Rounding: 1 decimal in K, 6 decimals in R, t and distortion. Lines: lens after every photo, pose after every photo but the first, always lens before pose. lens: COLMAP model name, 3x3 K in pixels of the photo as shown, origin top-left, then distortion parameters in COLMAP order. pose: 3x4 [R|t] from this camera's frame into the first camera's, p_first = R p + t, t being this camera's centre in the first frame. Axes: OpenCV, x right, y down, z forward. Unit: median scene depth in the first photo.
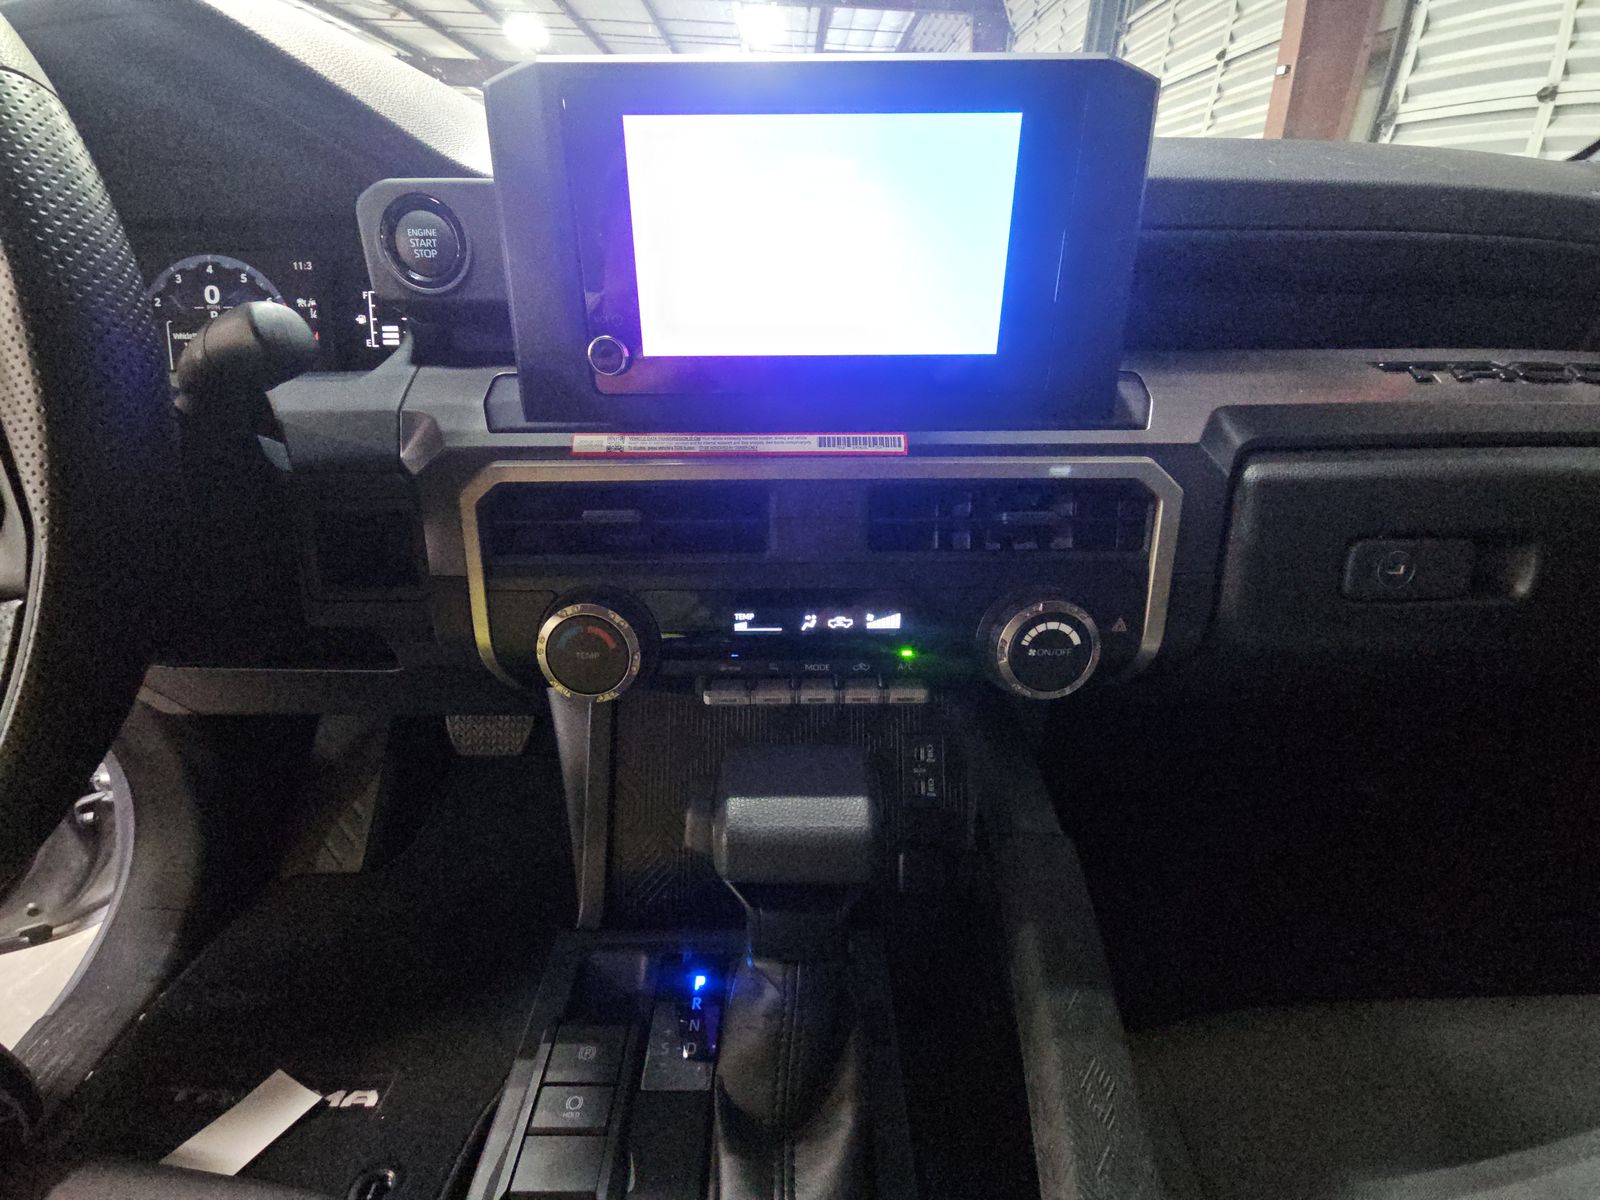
lens RADIAL K [[650.6, 0, 794.7], [0, 650.6, 603.9], [0, 0, 1]] dist [0.010351, -0.009908]
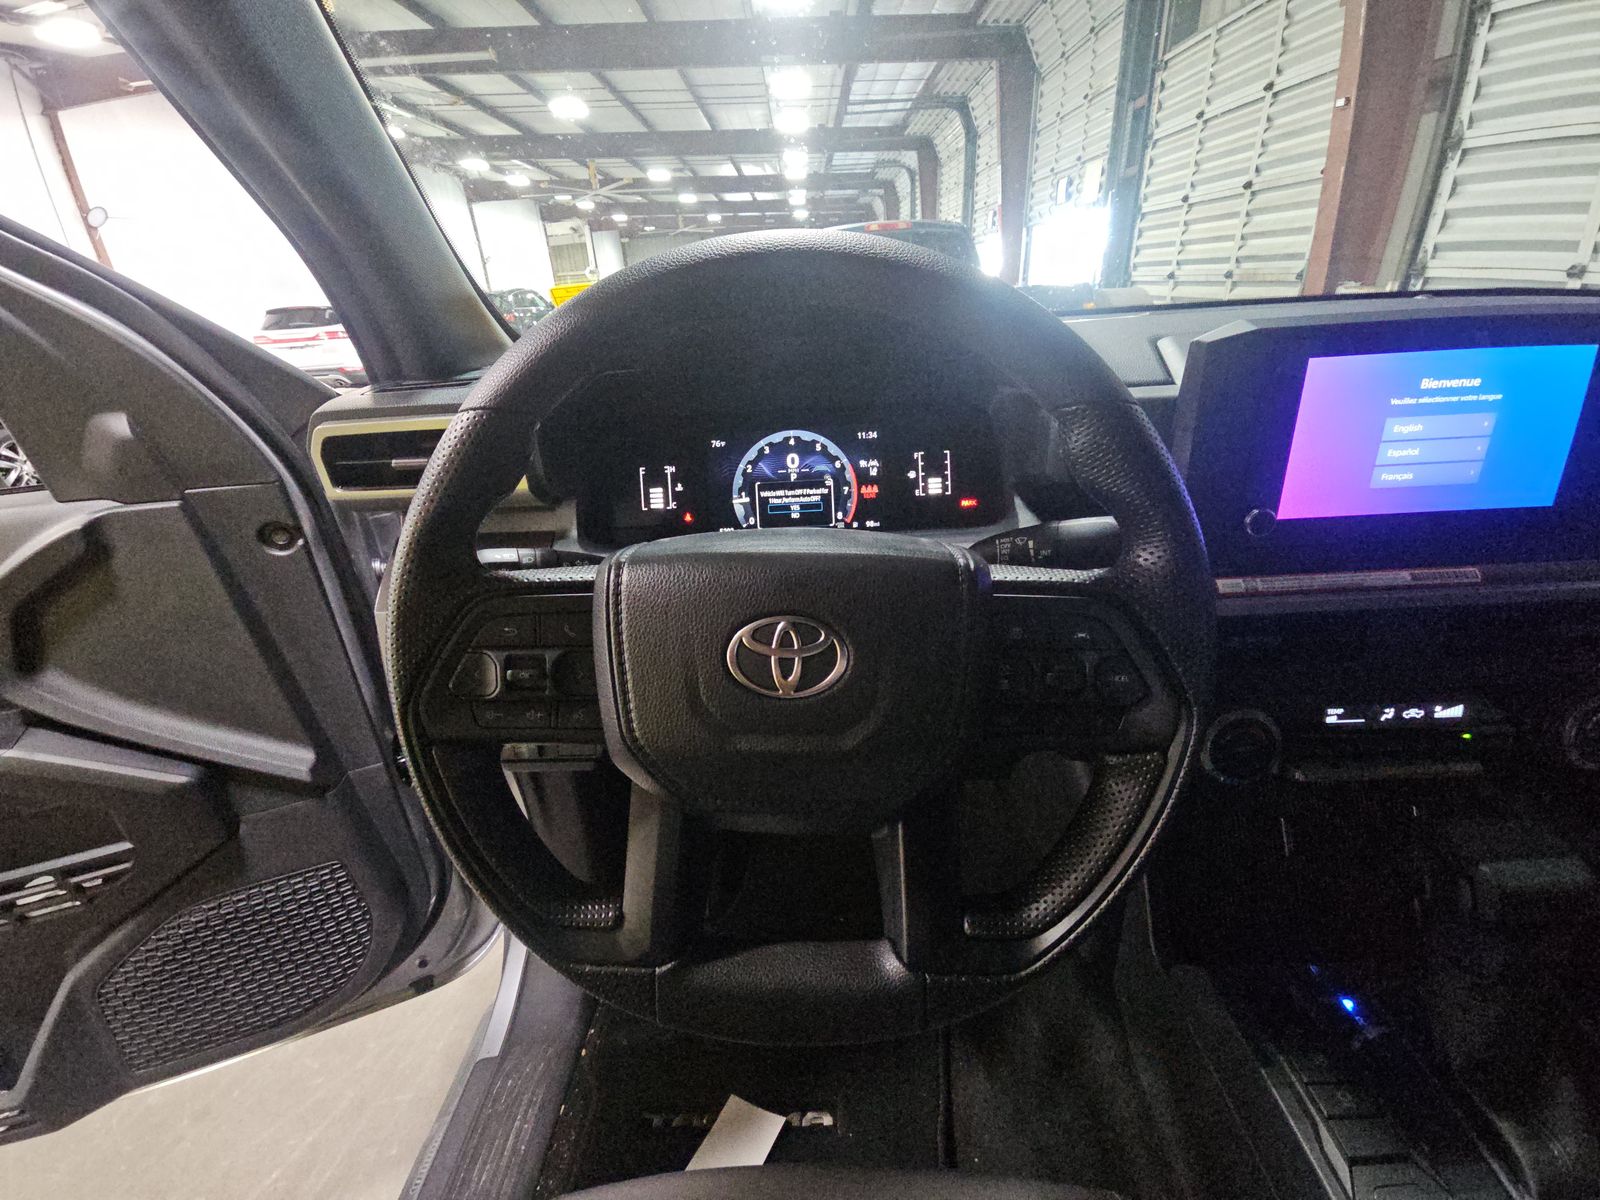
lens RADIAL K [[649.0, 0, 793.6], [0, 649.0, 605.4], [0, 0, 1]] dist [0.009594, -0.012075]
pose [[0.997880, -0.040556, -0.050896, -0.104722], [0.038350, 0.998313, -0.043589, -0.017055], [0.052578, 0.041545, 0.997752, -0.032205]]
